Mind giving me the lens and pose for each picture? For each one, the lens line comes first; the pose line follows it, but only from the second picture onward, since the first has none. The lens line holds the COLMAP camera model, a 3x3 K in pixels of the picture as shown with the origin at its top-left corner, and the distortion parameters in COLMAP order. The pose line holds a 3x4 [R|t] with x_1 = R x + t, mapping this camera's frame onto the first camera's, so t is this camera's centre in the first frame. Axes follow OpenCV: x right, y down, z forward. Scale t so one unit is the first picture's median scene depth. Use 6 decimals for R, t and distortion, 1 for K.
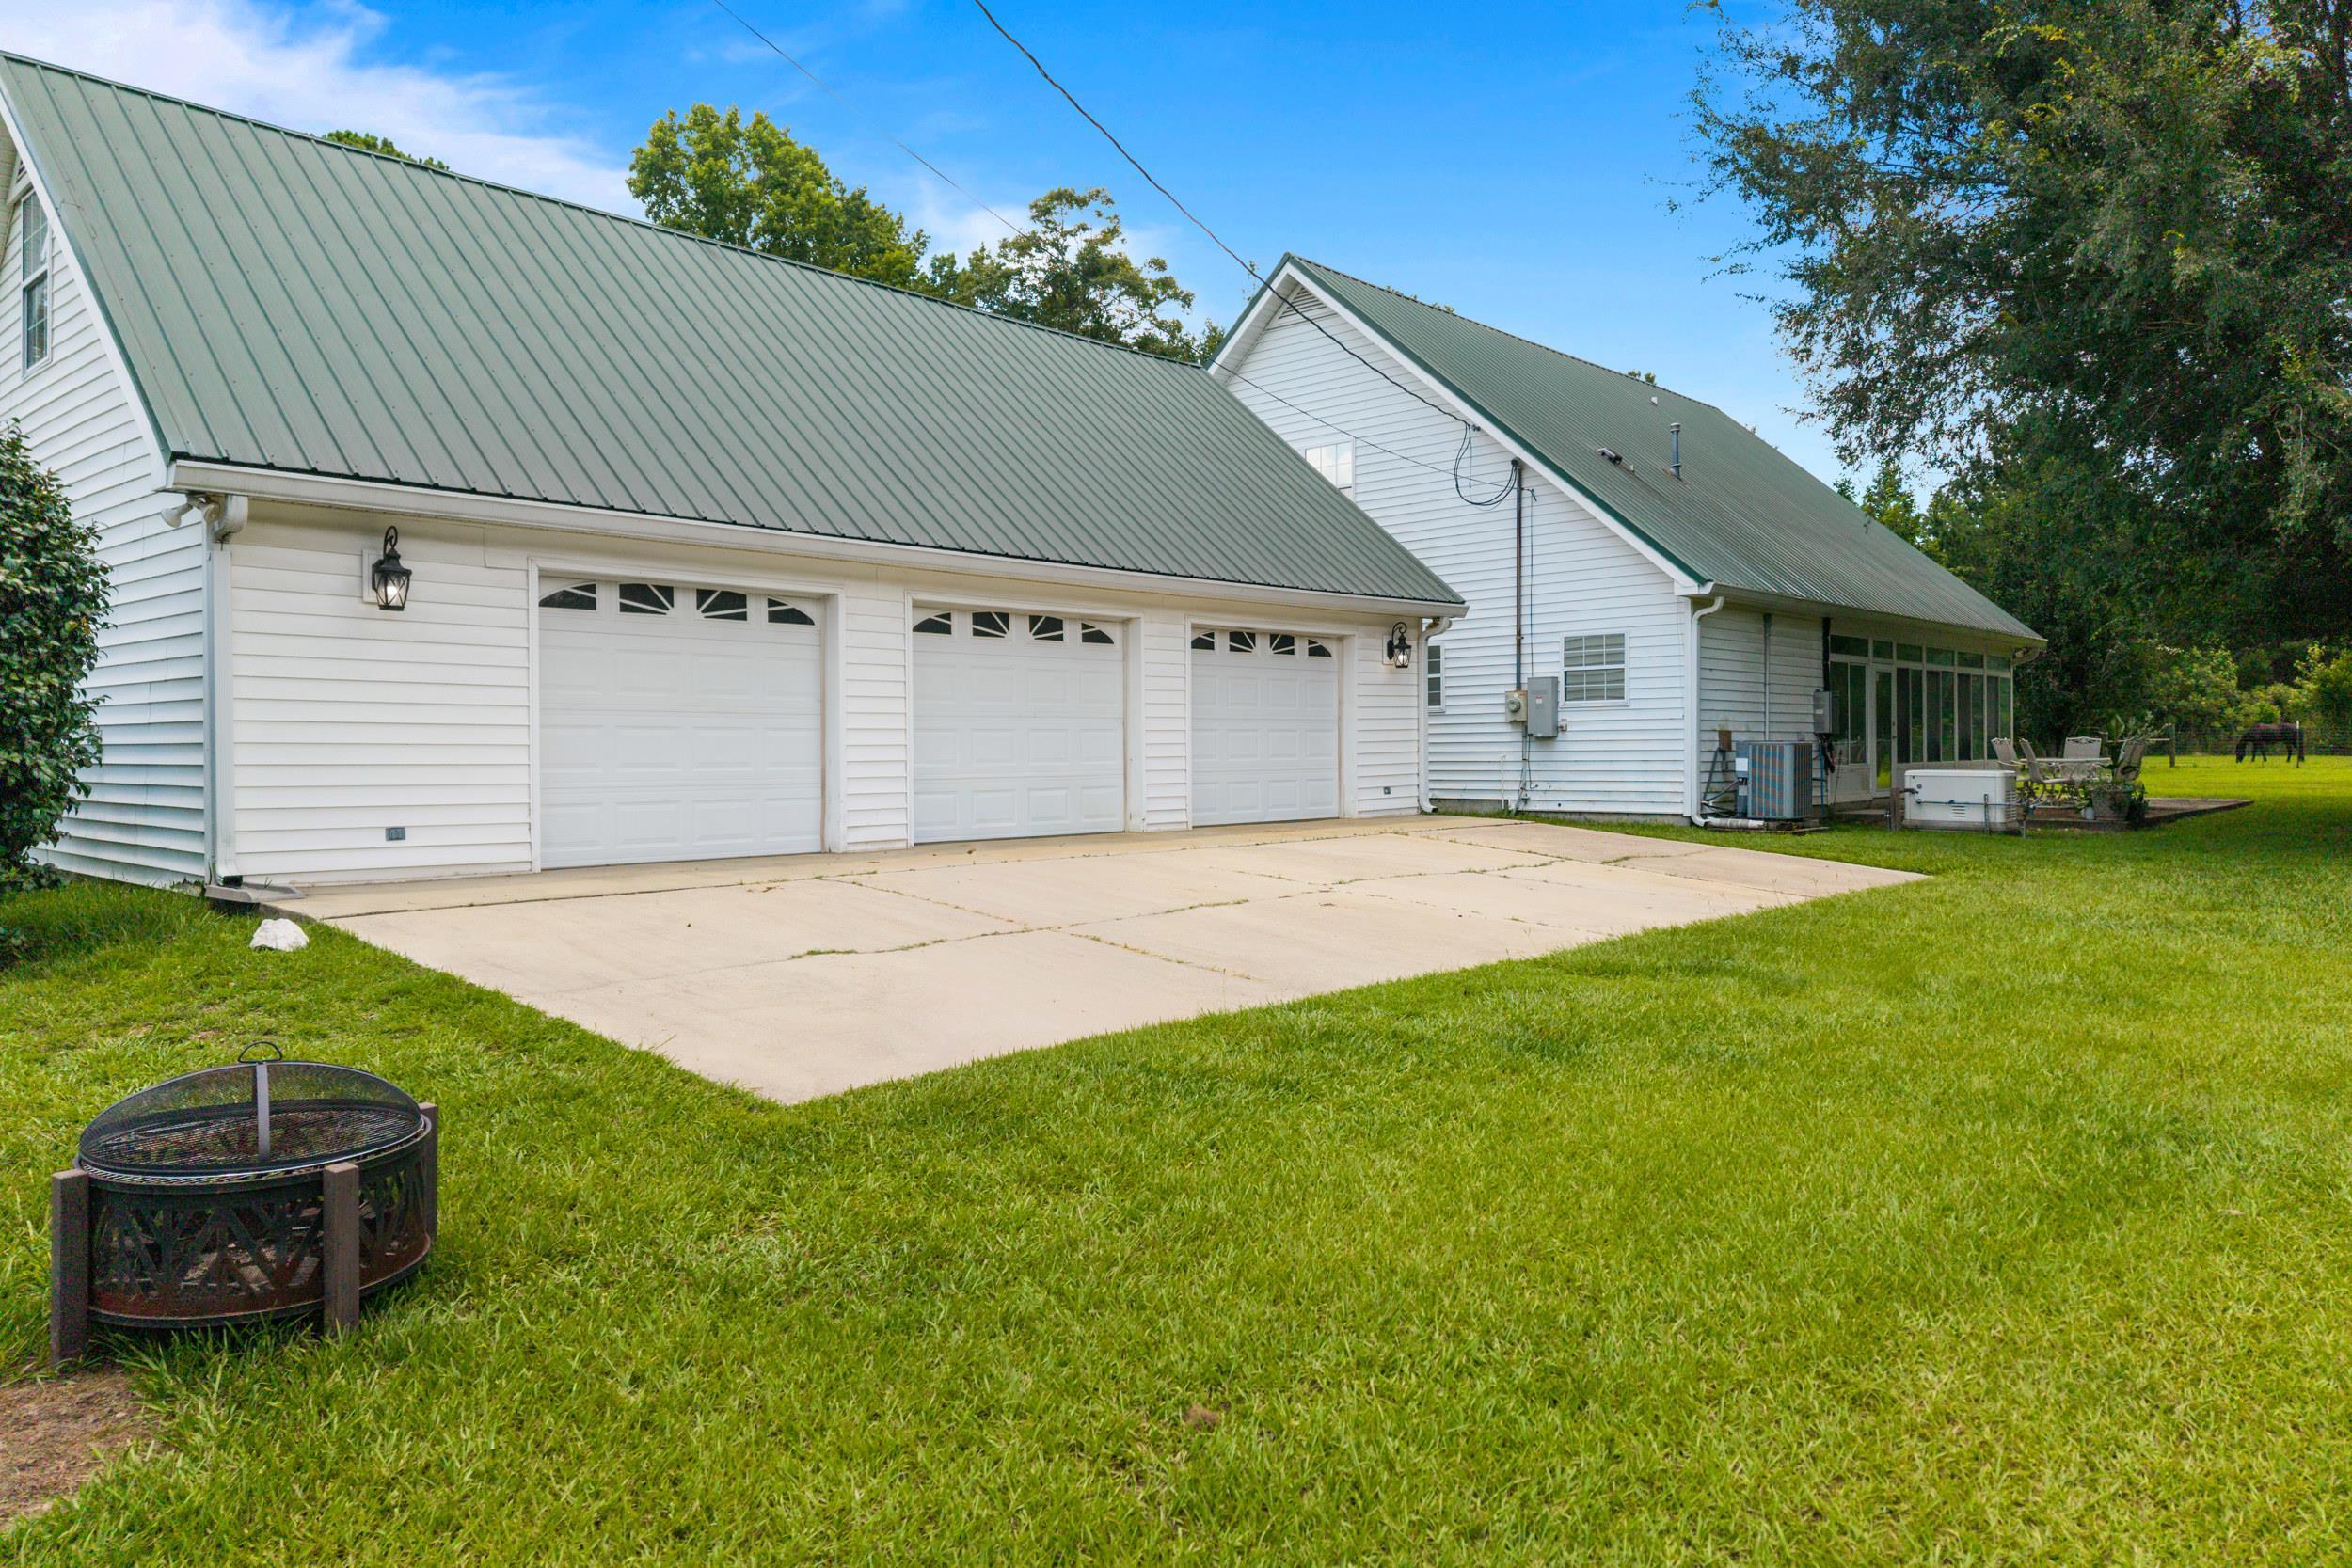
lens RADIAL K [[1634.2, 0, 1176.0], [0, 1634.2, 784.0], [0, 0, 1]] dist [0.054679, -0.035515]
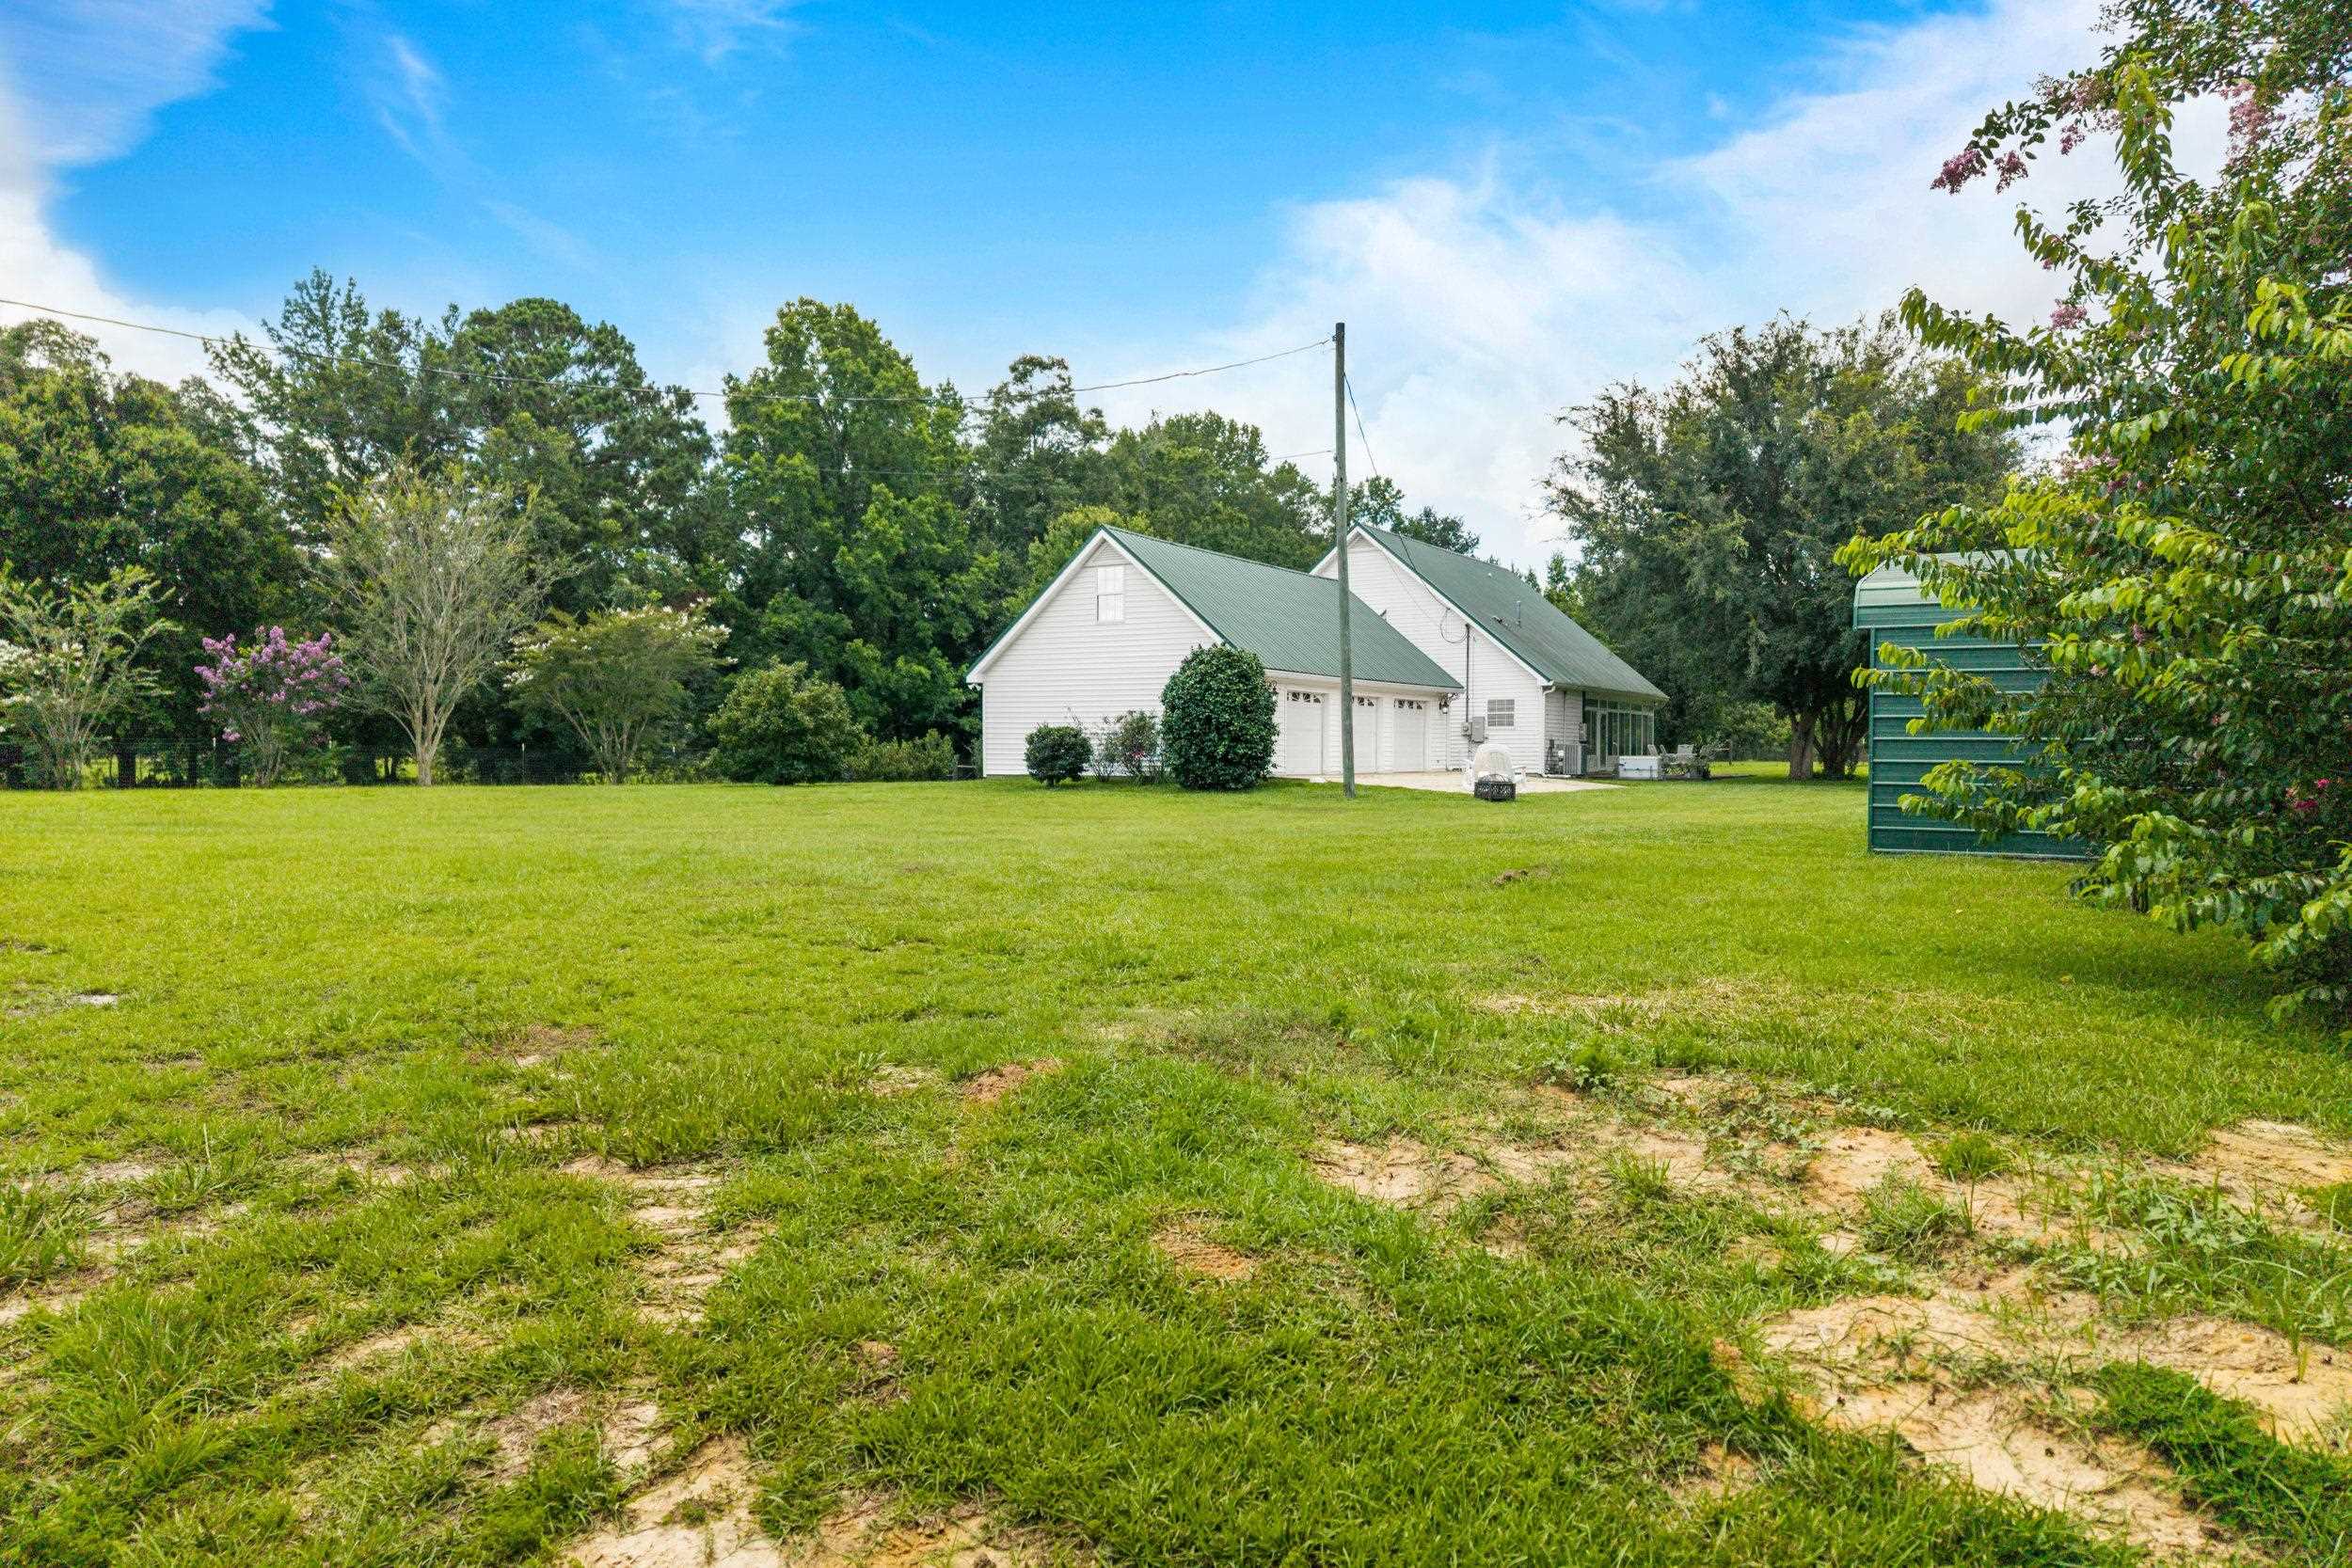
lens RADIAL K [[1634.2, 0, 1176.0], [0, 1634.2, 784.0], [0, 0, 1]] dist [0.054679, -0.035515]
pose [[0.978696, 0.006664, 0.205207, -0.696126], [-0.005685, 0.999969, -0.005360, 0.048670], [-0.205237, 0.004079, 0.978704, -1.238285]]
